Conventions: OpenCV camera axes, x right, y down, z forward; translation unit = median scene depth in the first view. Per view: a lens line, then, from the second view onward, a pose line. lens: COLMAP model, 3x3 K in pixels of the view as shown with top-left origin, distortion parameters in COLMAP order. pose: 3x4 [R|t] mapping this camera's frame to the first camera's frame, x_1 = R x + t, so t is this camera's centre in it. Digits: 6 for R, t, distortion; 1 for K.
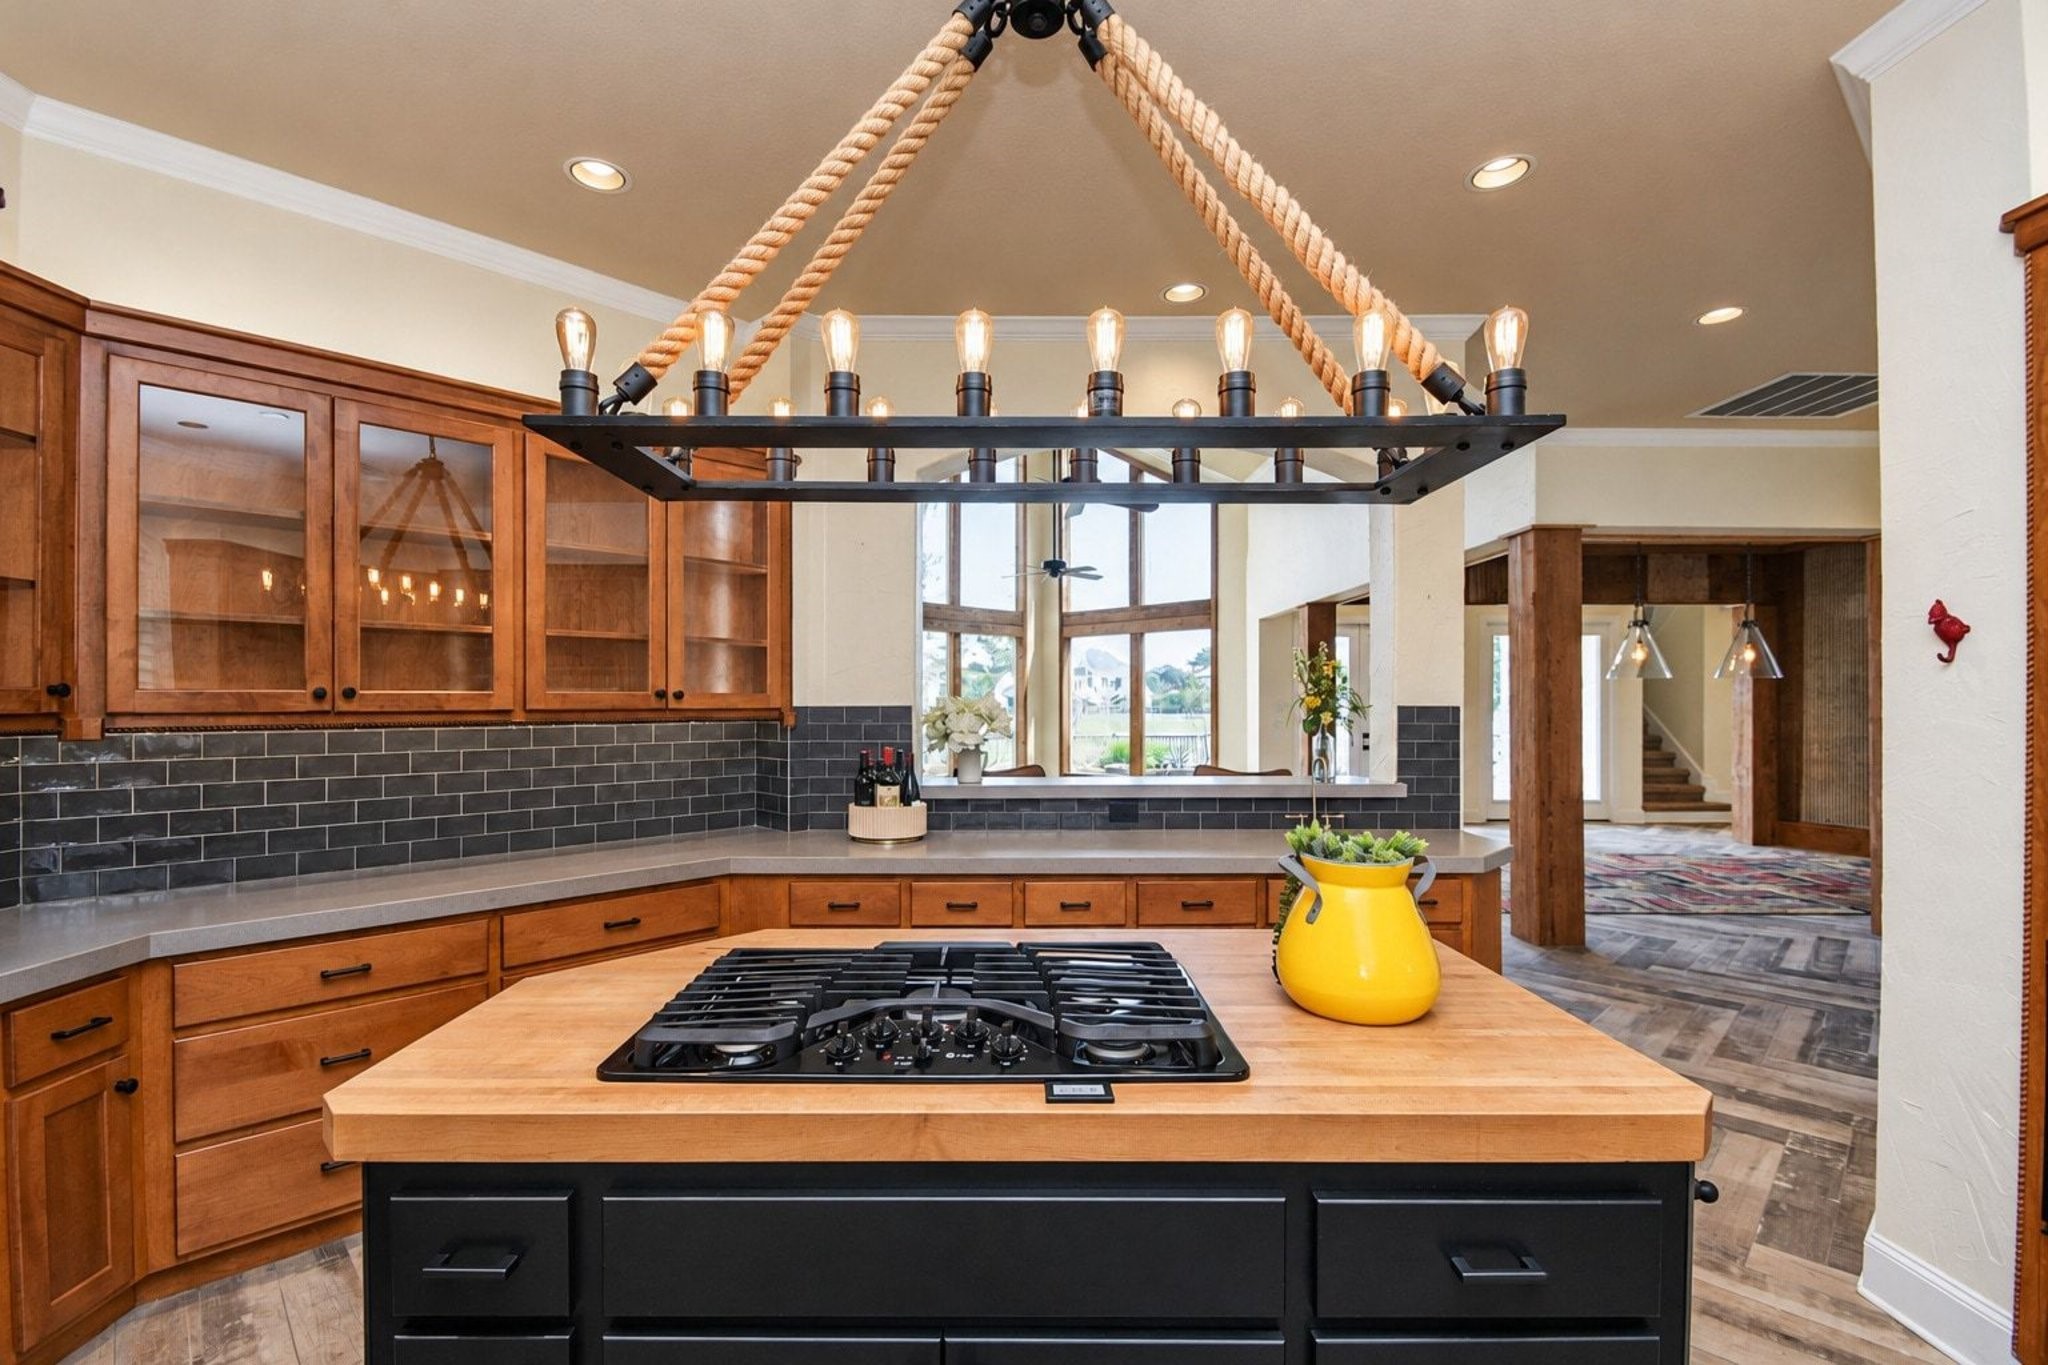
lens RADIAL K [[895.6, 0, 1003.6], [0, 895.6, 703.2], [0, 0, 1]] dist [0.015367, -0.015885]
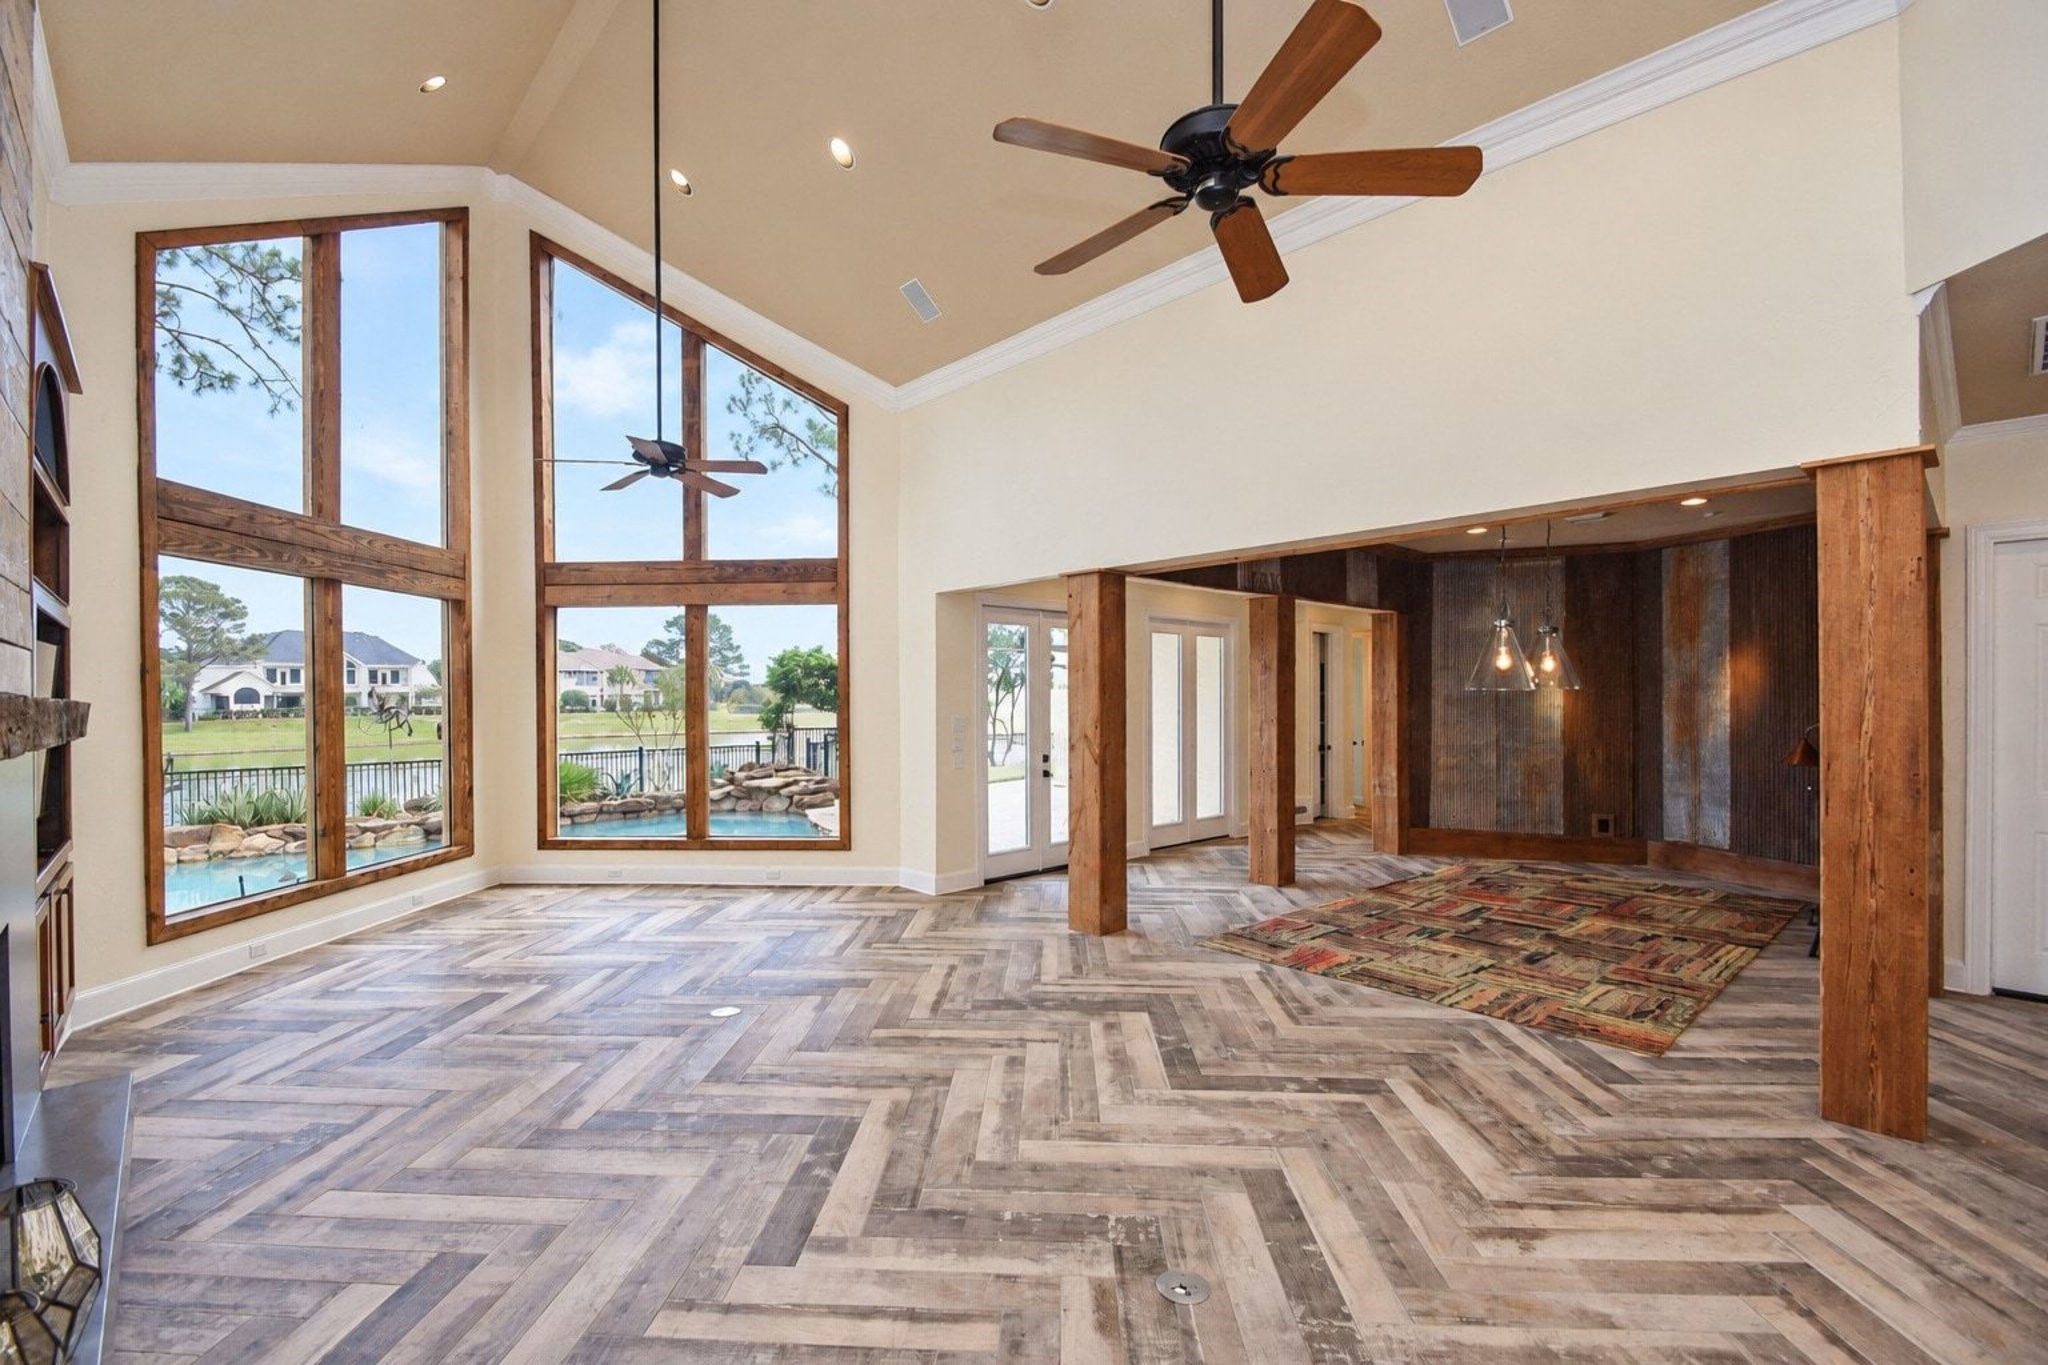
lens RADIAL K [[895.6, 0, 1003.6], [0, 895.6, 703.2], [0, 0, 1]] dist [0.015367, -0.015885]
pose [[0.740662, -0.008905, 0.671819, -0.123560], [0.005313, 0.999959, 0.007397, -0.015392], [-0.671857, -0.001909, 0.740678, 0.450208]]
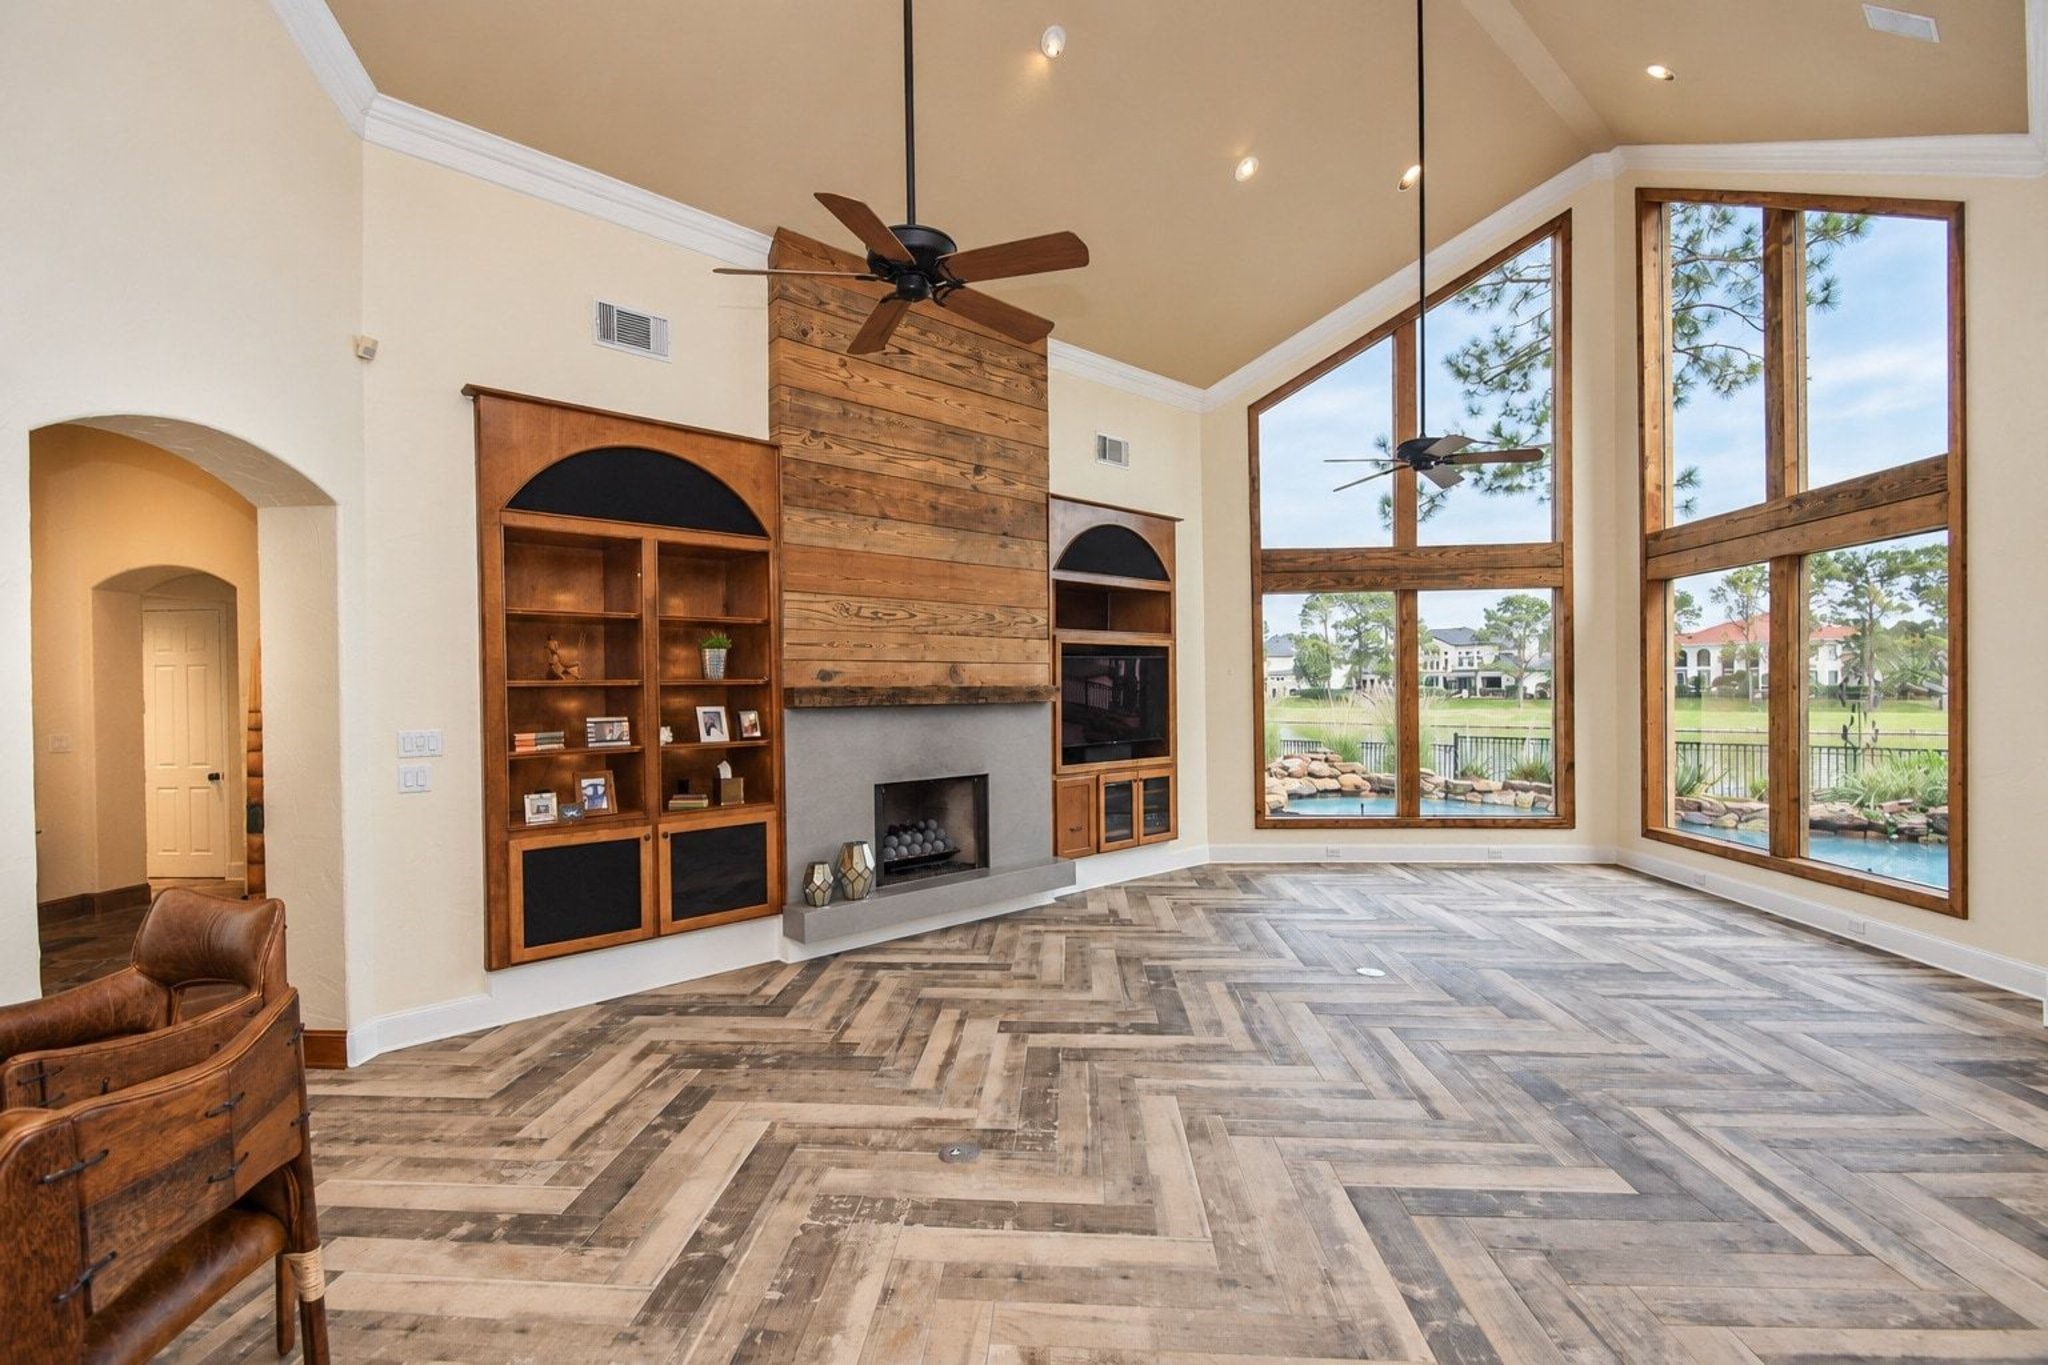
lens RADIAL K [[895.6, 0, 1003.6], [0, 895.6, 703.2], [0, 0, 1]] dist [0.015367, -0.015885]
pose [[0.660213, 0.004041, -0.751068, 0.260585], [0.011364, 0.999817, 0.015368, -0.013243], [0.750993, -0.018682, 0.660046, 0.414767]]
